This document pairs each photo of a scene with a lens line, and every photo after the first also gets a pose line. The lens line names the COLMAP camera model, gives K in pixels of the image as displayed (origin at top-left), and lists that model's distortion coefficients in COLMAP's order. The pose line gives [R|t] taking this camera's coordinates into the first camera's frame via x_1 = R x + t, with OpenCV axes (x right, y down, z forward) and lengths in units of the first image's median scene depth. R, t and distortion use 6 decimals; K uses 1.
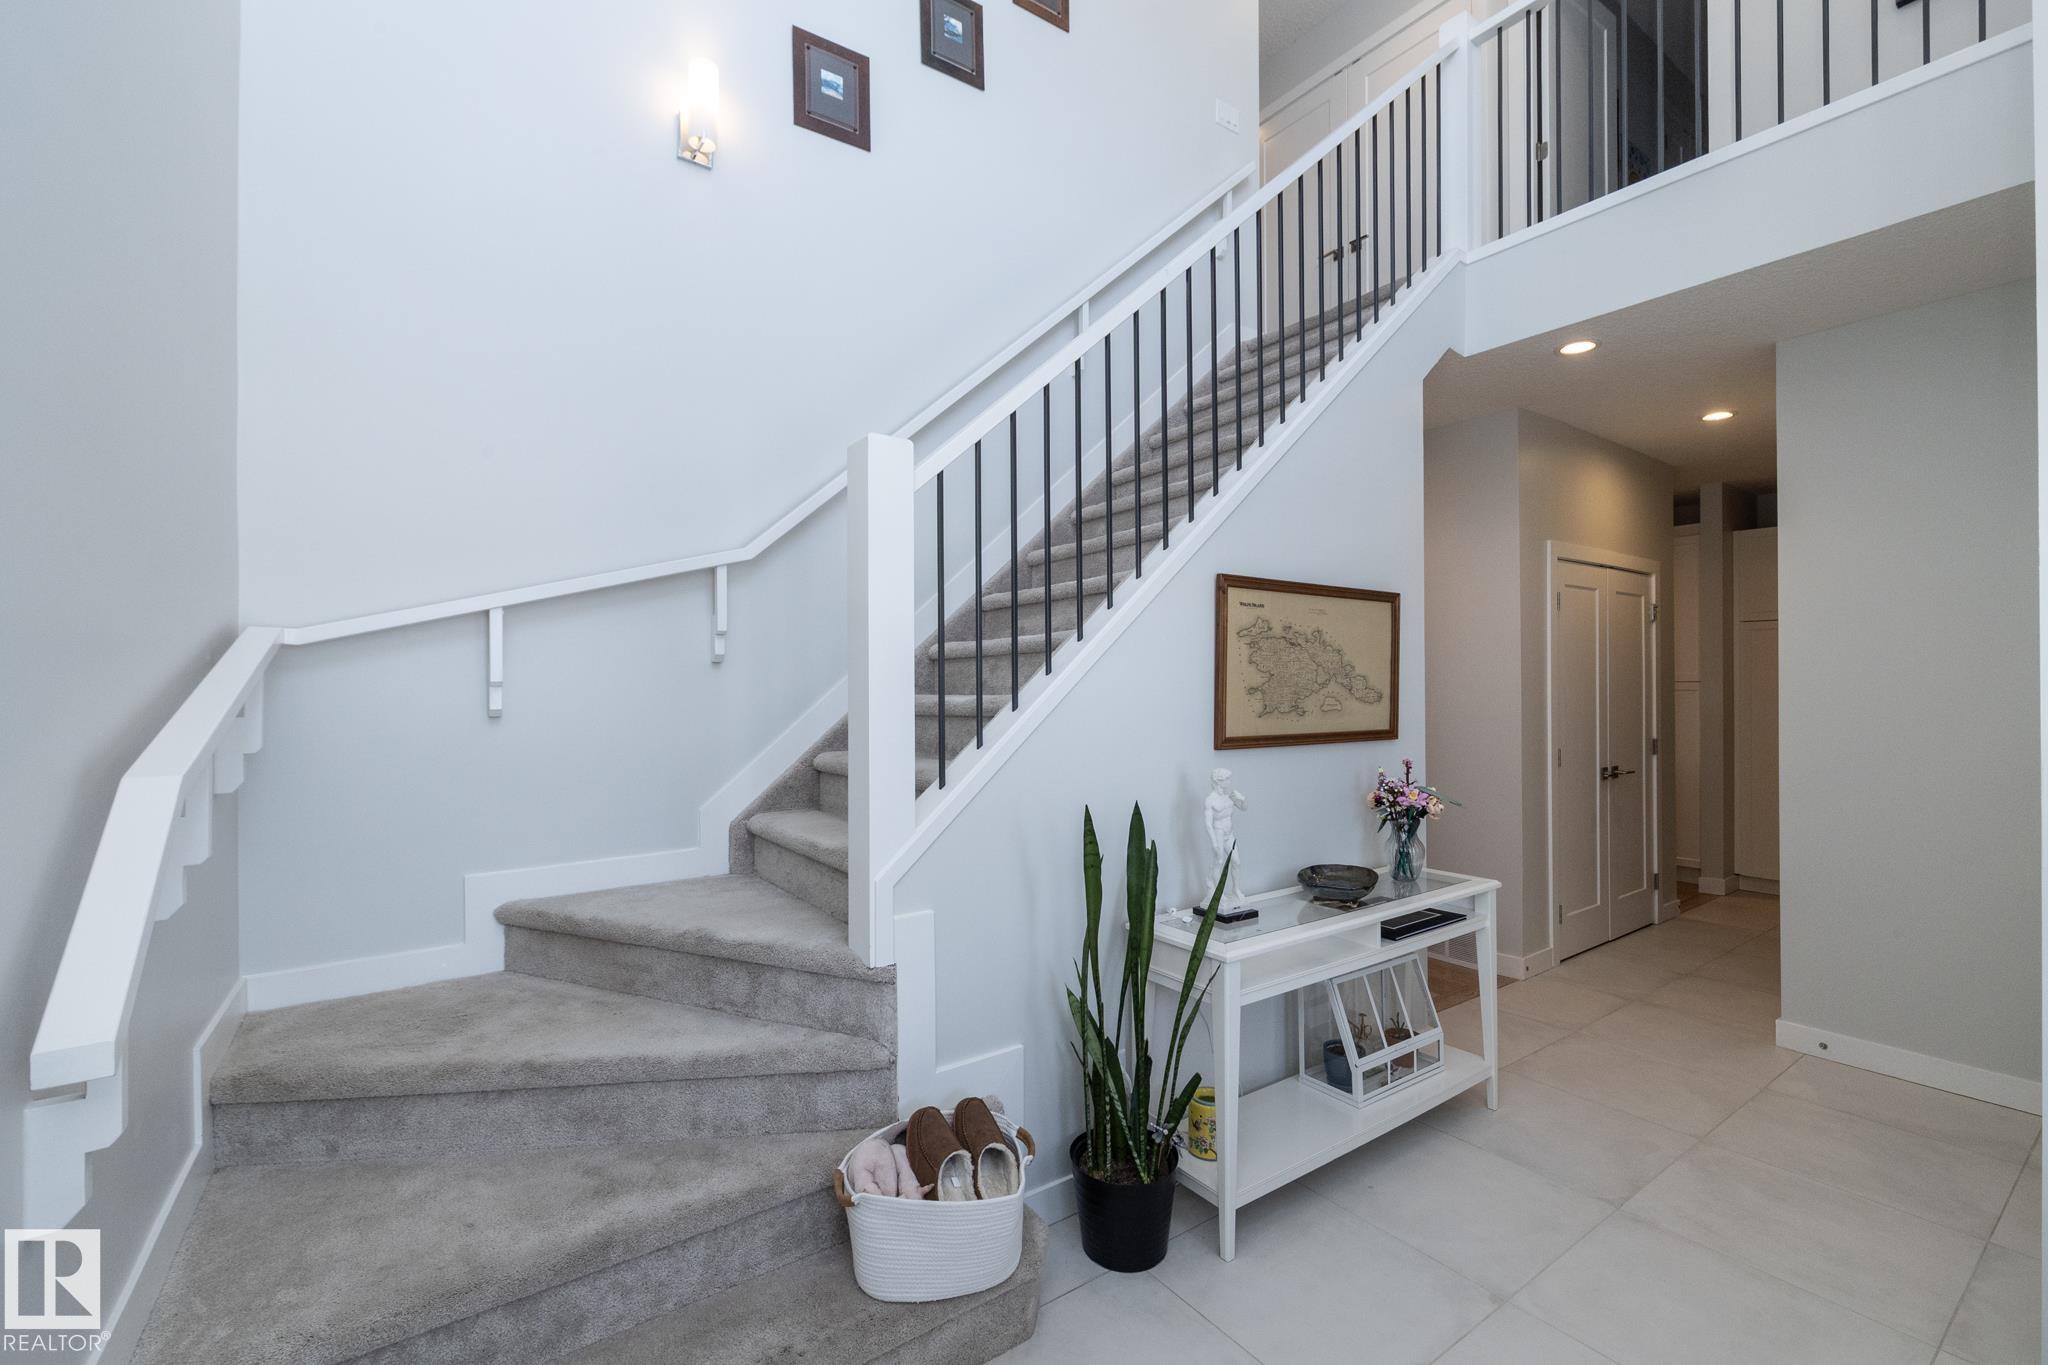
lens RADIAL K [[869.8, 0, 1024.0], [0, 869.8, 678.5], [0, 0, 1]] dist [0.002149, -0.001706]
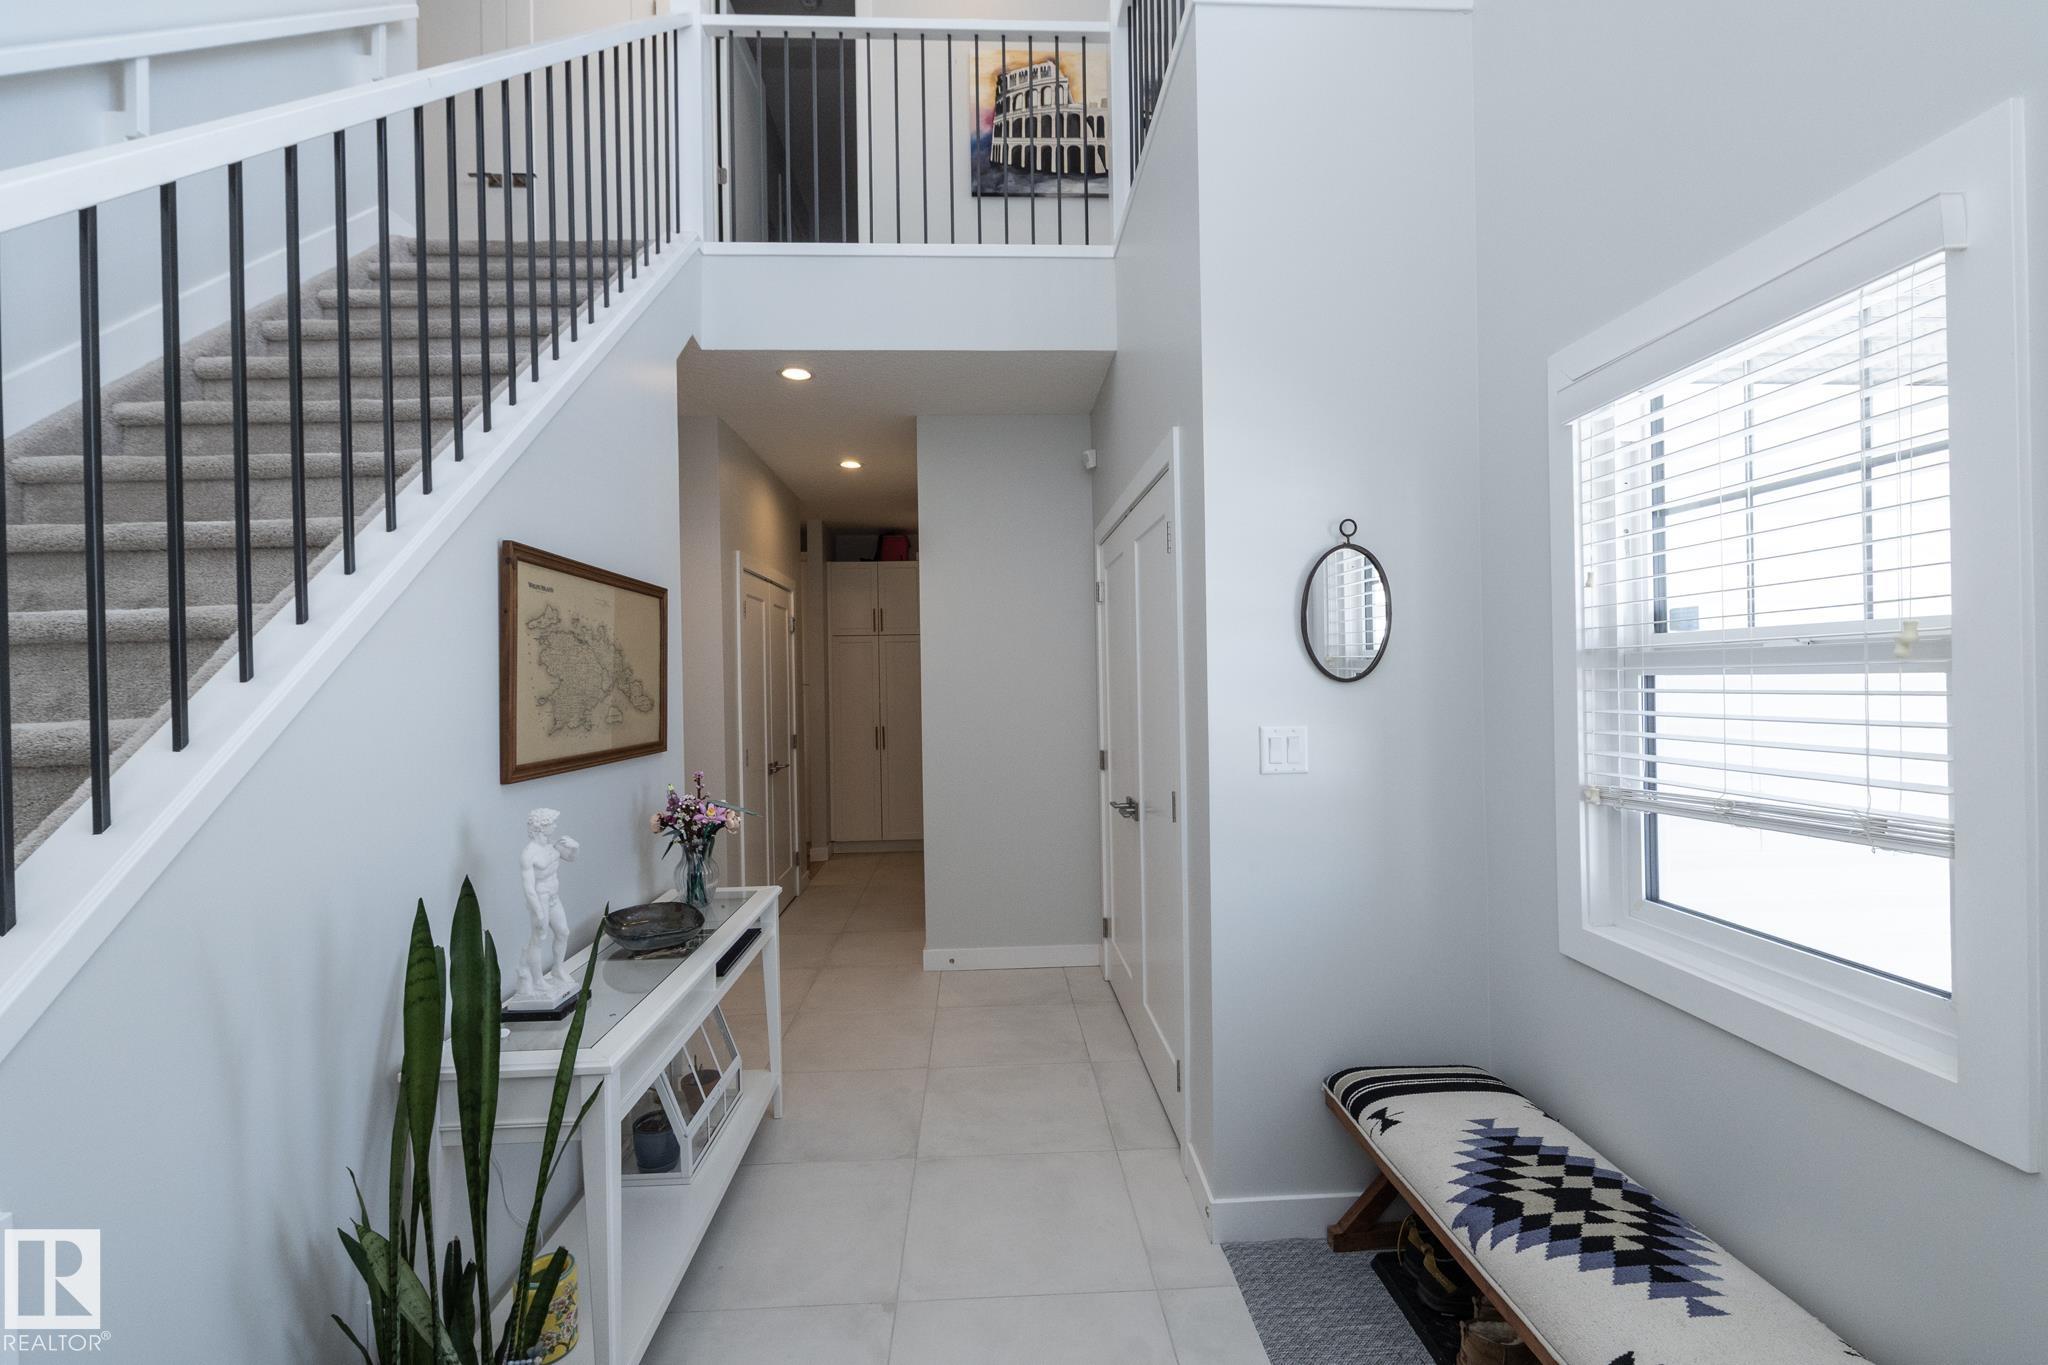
lens RADIAL K [[869.8, 0, 1024.0], [0, 869.8, 678.5], [0, 0, 1]] dist [0.002149, -0.001706]
pose [[0.535507, -0.004649, 0.844518, -0.130747], [0.010891, 0.999940, -0.001401, 0.000062], [-0.844461, 0.009948, 0.535525, 0.207390]]
